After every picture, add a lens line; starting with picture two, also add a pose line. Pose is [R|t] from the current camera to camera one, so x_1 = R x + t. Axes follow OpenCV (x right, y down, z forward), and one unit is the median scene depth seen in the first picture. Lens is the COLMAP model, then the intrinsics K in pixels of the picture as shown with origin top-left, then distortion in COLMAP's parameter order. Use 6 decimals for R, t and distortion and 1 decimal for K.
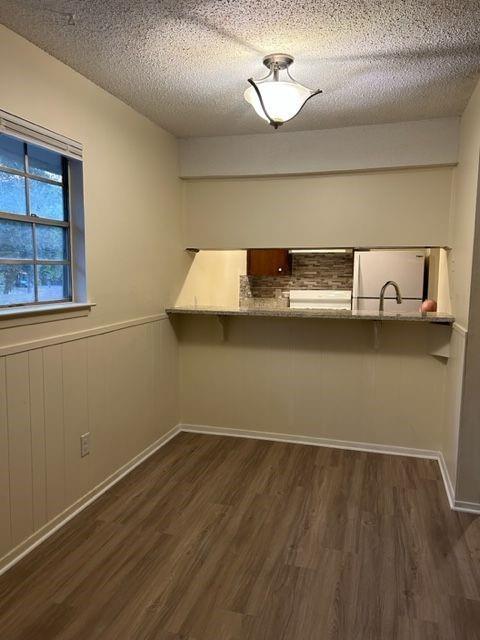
lens RADIAL K [[482.9, 0, 240.0], [0, 482.9, 320.0], [0, 0, 1]] dist [0.050033, -0.068322]
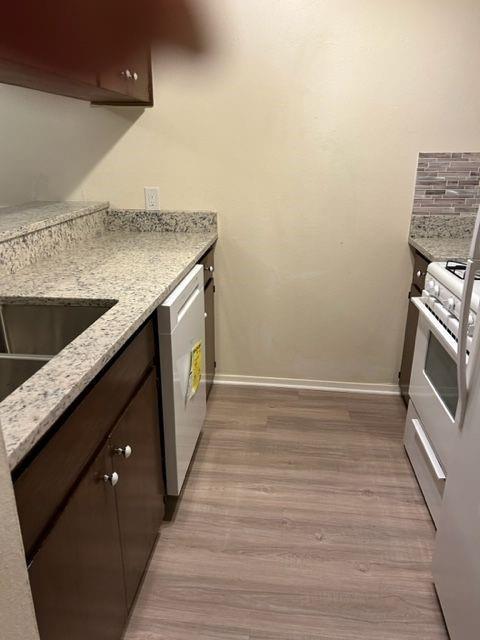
lens RADIAL K [[482.9, 0, 240.0], [0, 482.9, 320.0], [0, 0, 1]] dist [0.050033, -0.068322]
pose [[0.180320, 0.324832, -0.928423, 0.752386], [-0.103315, 0.944929, 0.310541, -0.136805], [0.978167, 0.039923, 0.203950, 1.437904]]
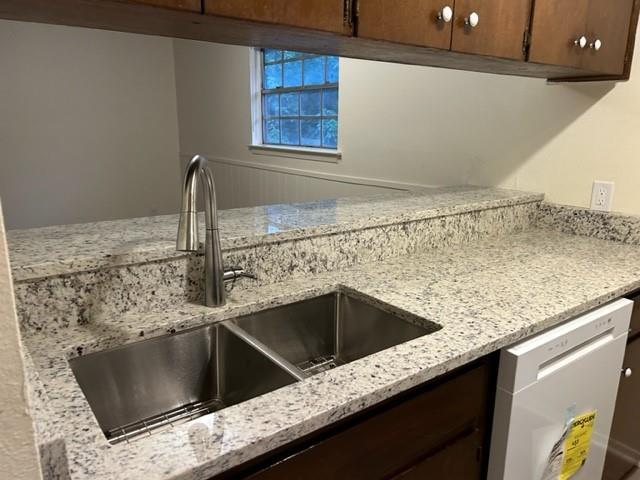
lens RADIAL K [[482.9, 0, 320.0], [0, 482.9, 240.0], [0, 0, 1]] dist [0.050033, -0.068322]
pose [[-0.595220, 0.175730, -0.784112, 0.614851], [-0.098288, 0.952546, 0.288089, -0.152260], [0.797529, 0.248546, -0.549703, 1.524166]]
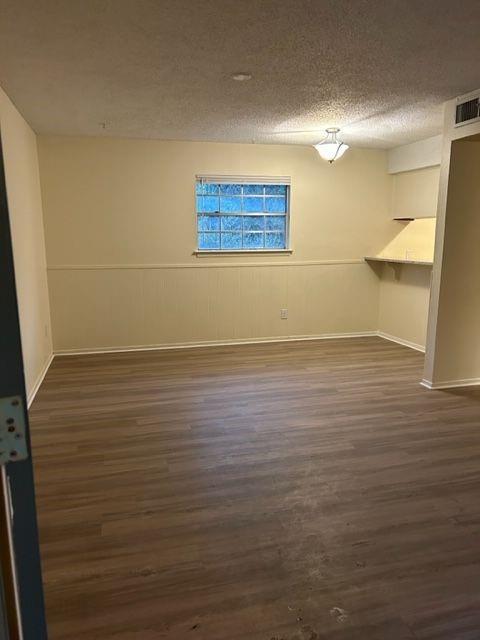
lens RADIAL K [[482.9, 0, 240.0], [0, 482.9, 320.0], [0, 0, 1]] dist [0.050033, -0.068322]
pose [[0.525729, 0.140837, -0.838912, 1.320188], [-0.078979, 0.990021, 0.116711, 0.037852], [0.846978, 0.004898, 0.531606, -0.320789]]
